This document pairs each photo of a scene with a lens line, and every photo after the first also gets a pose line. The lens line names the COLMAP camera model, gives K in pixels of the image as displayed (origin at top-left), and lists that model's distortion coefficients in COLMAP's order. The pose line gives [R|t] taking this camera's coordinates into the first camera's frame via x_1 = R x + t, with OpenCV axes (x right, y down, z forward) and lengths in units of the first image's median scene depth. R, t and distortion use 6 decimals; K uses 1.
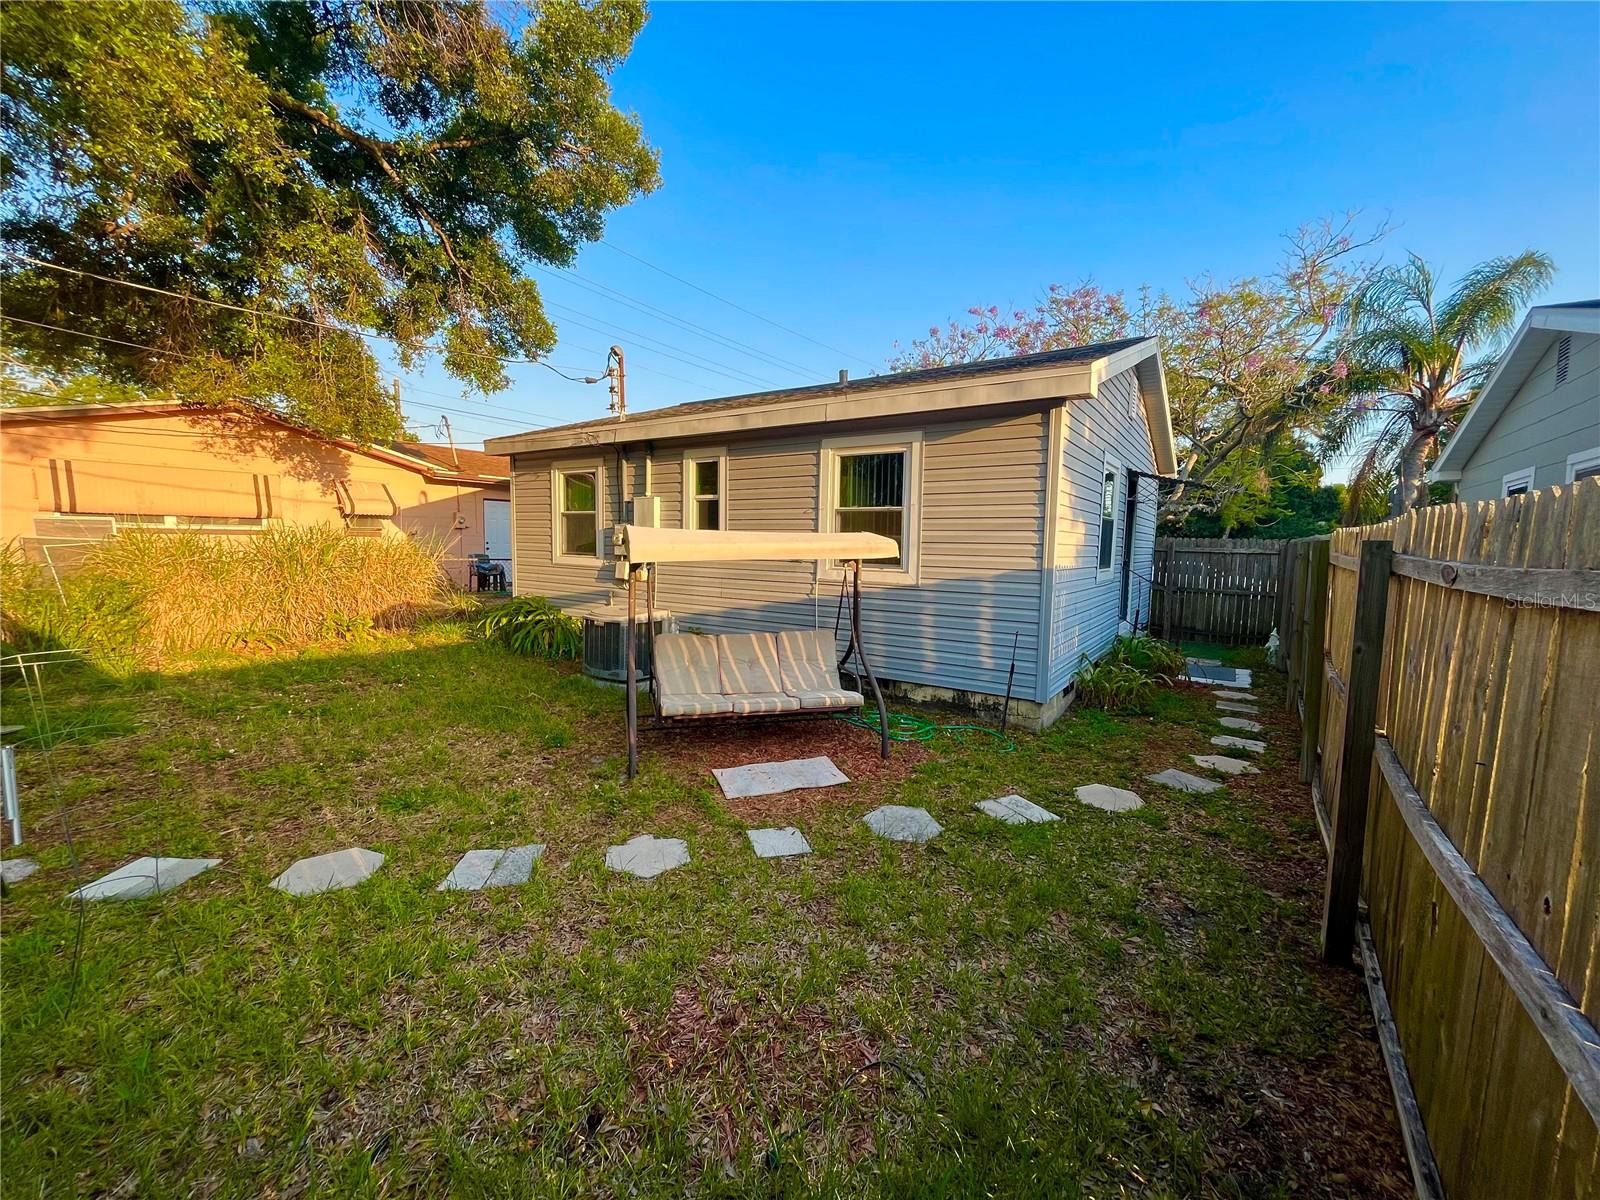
lens RADIAL K [[638.9, 0, 800.0], [0, 638.9, 600.0], [0, 0, 1]] dist [-0.004294, -0.000261]
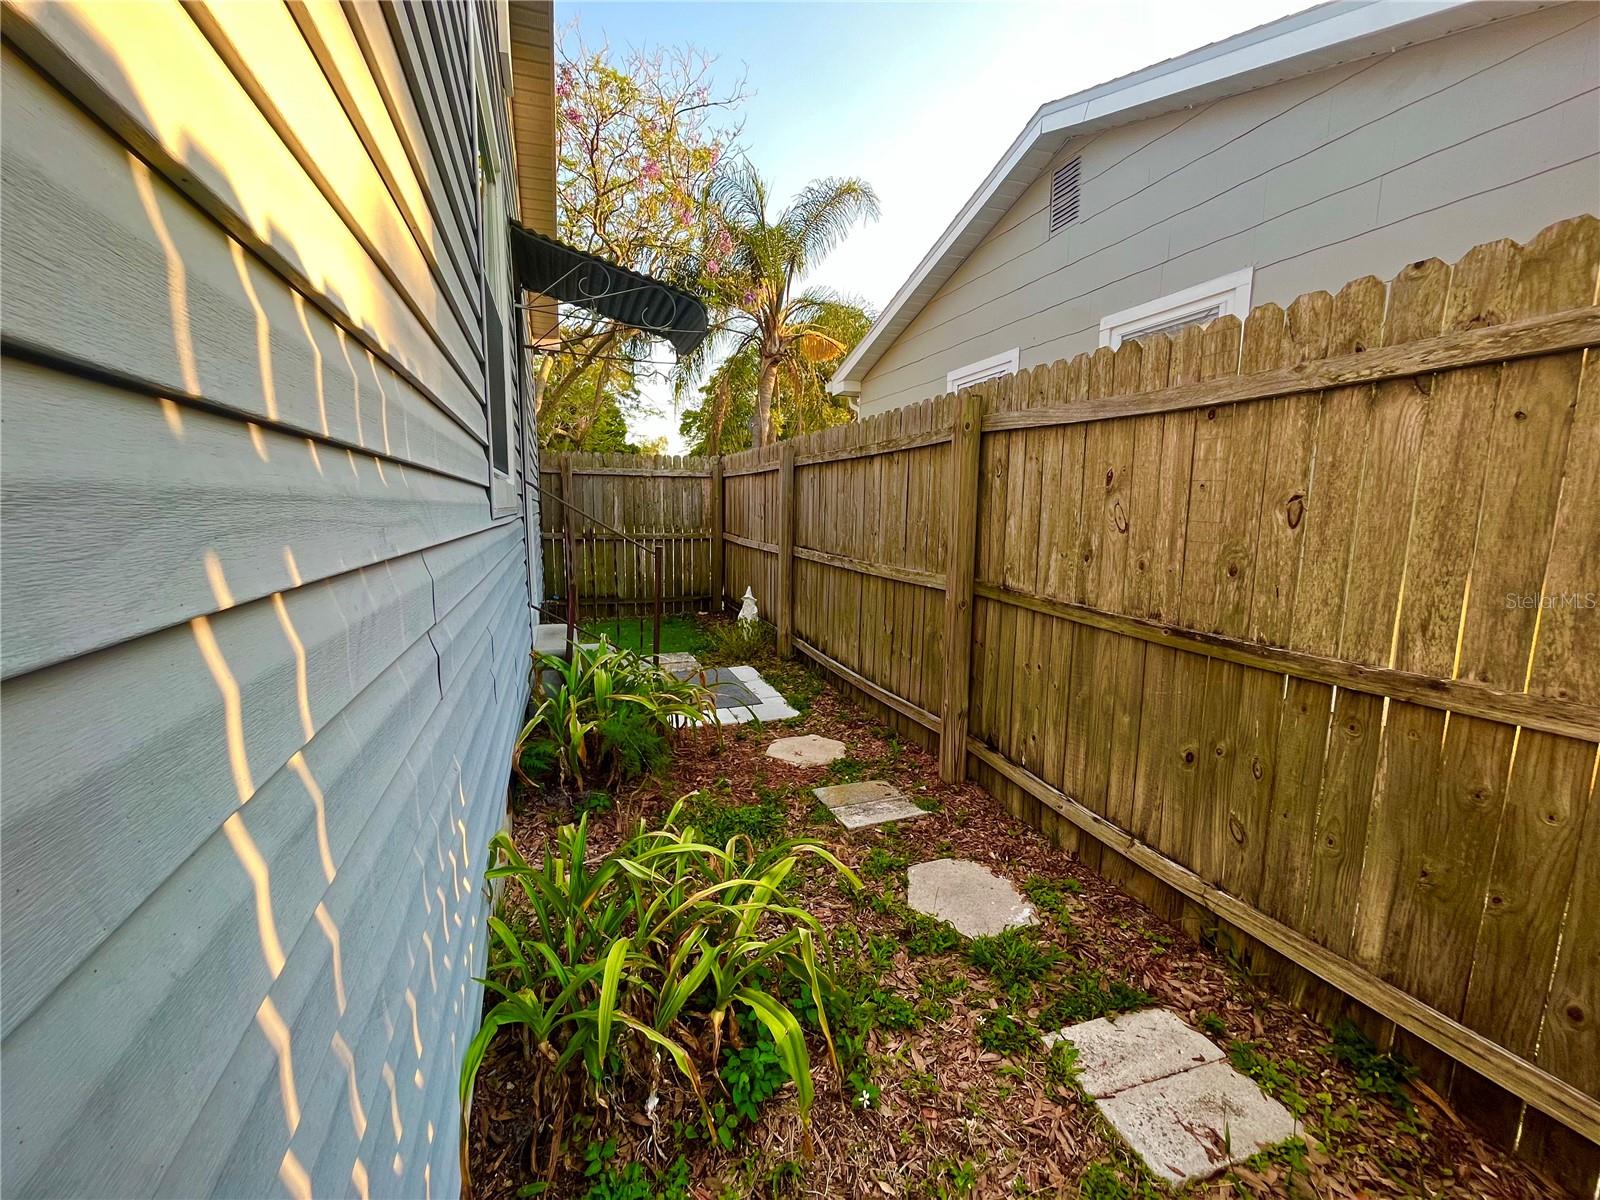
lens RADIAL K [[638.9, 0, 800.0], [0, 638.9, 600.0], [0, 0, 1]] dist [-0.004294, -0.000261]
pose [[0.568794, -0.134364, 0.811430, 0.146469], [0.078892, 0.990930, 0.108786, -0.004915], [-0.818687, 0.002139, 0.574235, 0.342345]]
